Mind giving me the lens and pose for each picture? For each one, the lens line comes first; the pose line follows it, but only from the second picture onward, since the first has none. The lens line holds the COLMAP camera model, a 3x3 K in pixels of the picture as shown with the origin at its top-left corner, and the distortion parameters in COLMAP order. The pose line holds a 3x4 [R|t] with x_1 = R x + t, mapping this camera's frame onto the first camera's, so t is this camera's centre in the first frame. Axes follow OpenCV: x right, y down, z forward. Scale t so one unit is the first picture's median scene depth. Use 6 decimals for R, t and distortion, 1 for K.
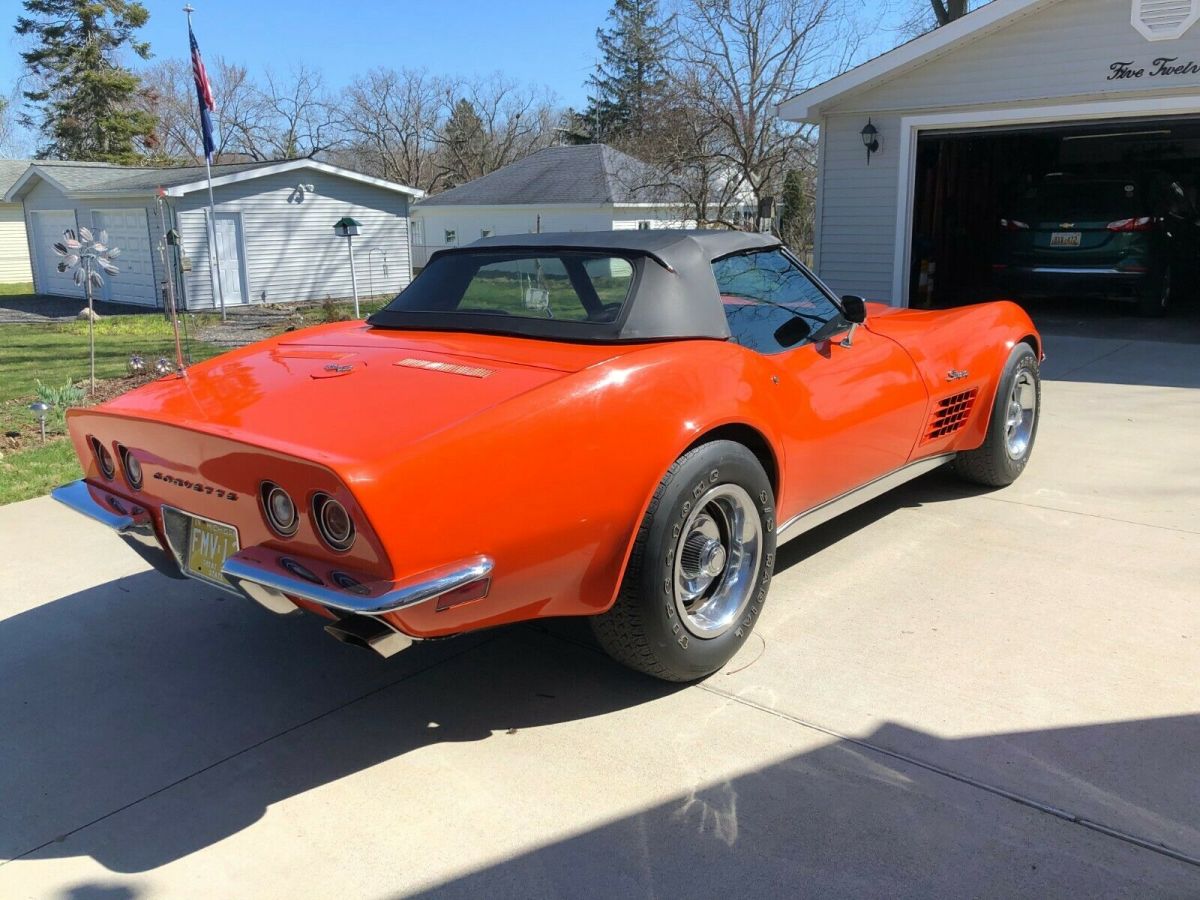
lens RADIAL K [[952.1, 0, 581.0], [0, 952.1, 447.7], [0, 0, 1]] dist [0.001905, -0.013531]
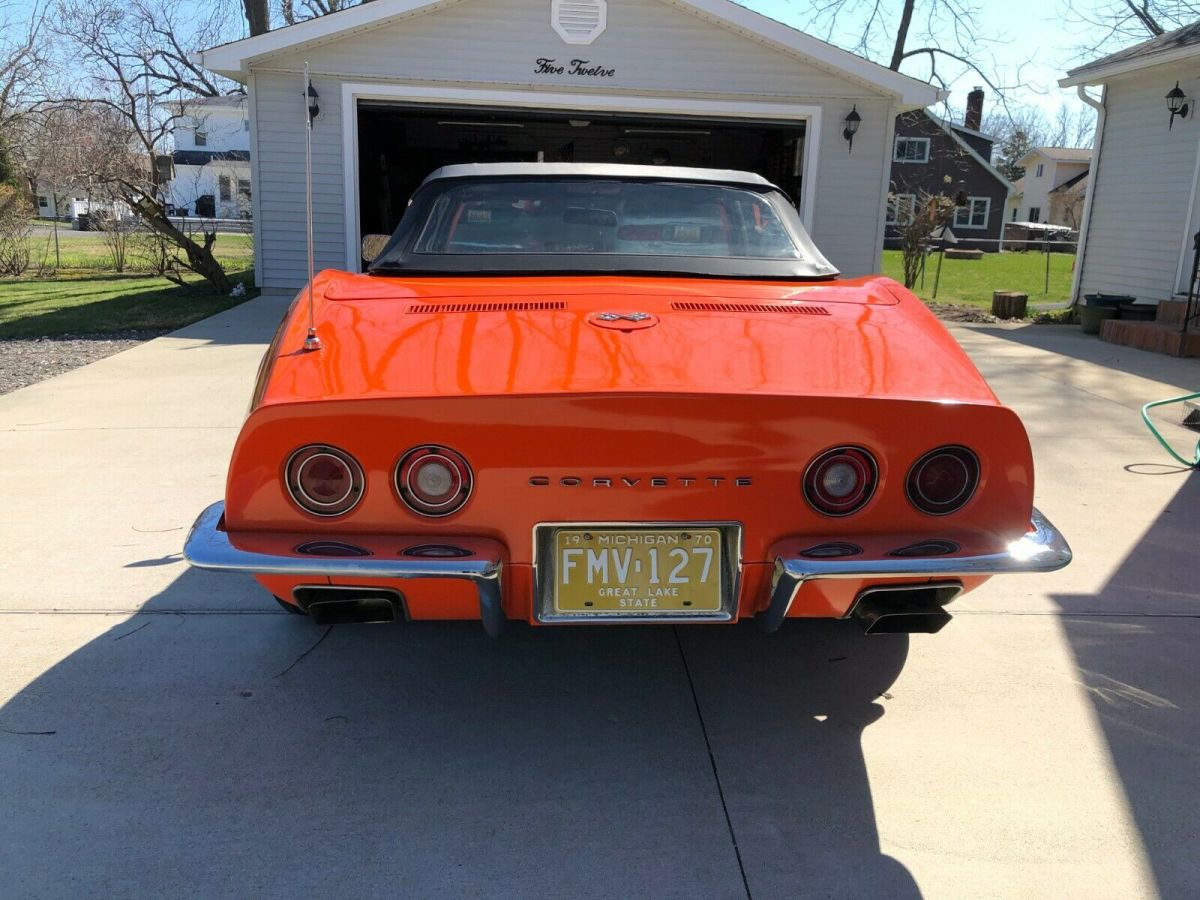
lens RADIAL K [[976.4, 0, 583.6], [0, 976.4, 442.4], [0, 0, 1]] dist [-0.004736, 0.022845]
pose [[0.732438, -0.118179, 0.670499, -0.234126], [0.112845, 0.992271, 0.051624, -0.007195], [-0.671417, 0.037851, 0.740112, 0.128210]]
